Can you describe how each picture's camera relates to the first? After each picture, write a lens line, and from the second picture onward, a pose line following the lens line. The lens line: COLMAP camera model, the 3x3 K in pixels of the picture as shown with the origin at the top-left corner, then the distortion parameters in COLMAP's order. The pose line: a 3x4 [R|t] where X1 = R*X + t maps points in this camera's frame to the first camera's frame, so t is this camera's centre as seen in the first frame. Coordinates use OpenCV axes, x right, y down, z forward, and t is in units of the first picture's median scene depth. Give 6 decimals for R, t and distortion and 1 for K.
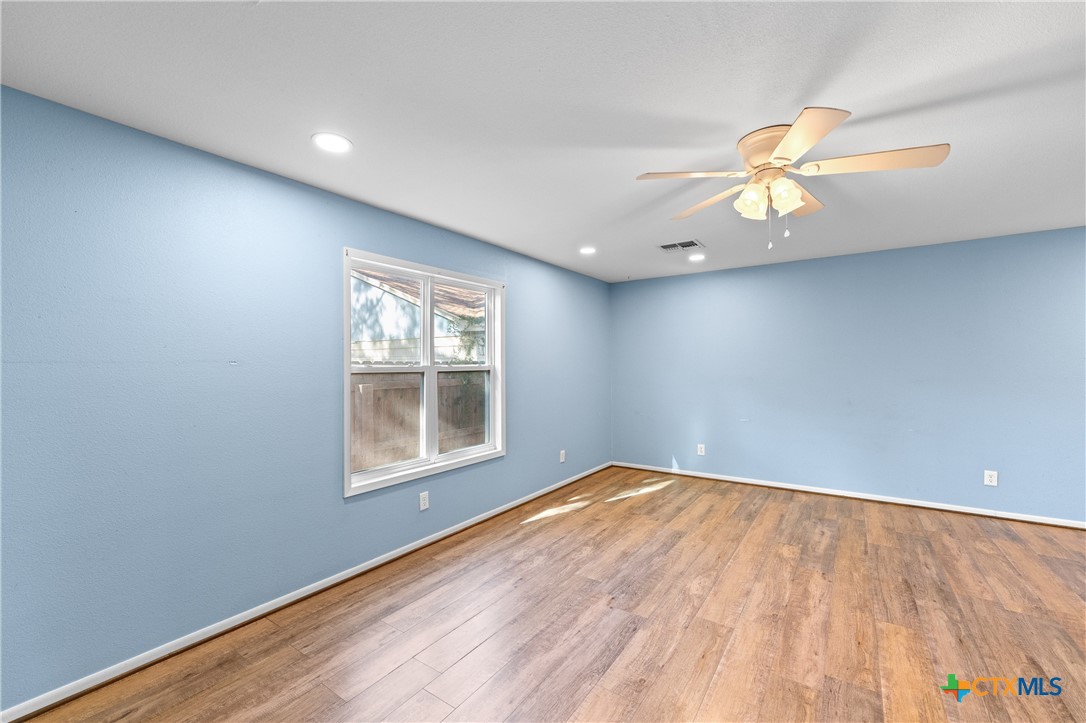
lens RADIAL K [[438.3, 0, 543.1], [0, 438.3, 363.7], [0, 0, 1]] dist [-0.002965, -0.000081]
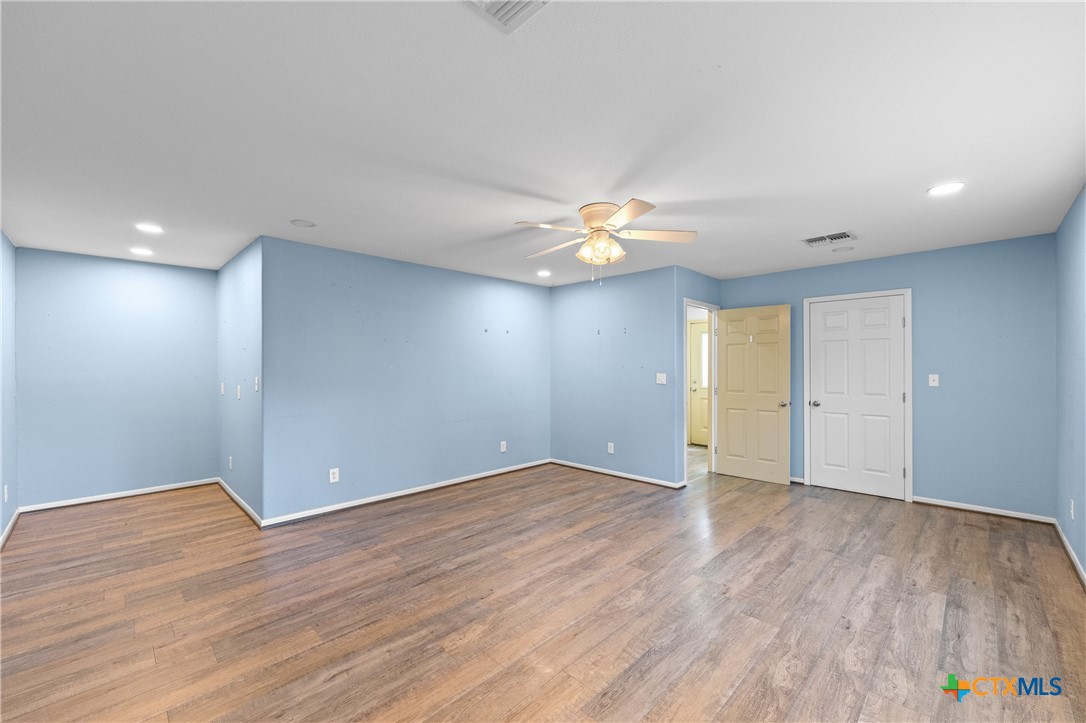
lens RADIAL K [[438.3, 0, 543.3], [0, 438.3, 363.8], [0, 0, 1]] dist [-0.002965, -0.000081]
pose [[-0.984990, 0.014181, 0.172027, 0.362455], [0.012317, 0.999853, -0.011899, 0.005806], [-0.172170, -0.009602, -0.985020, 1.923631]]
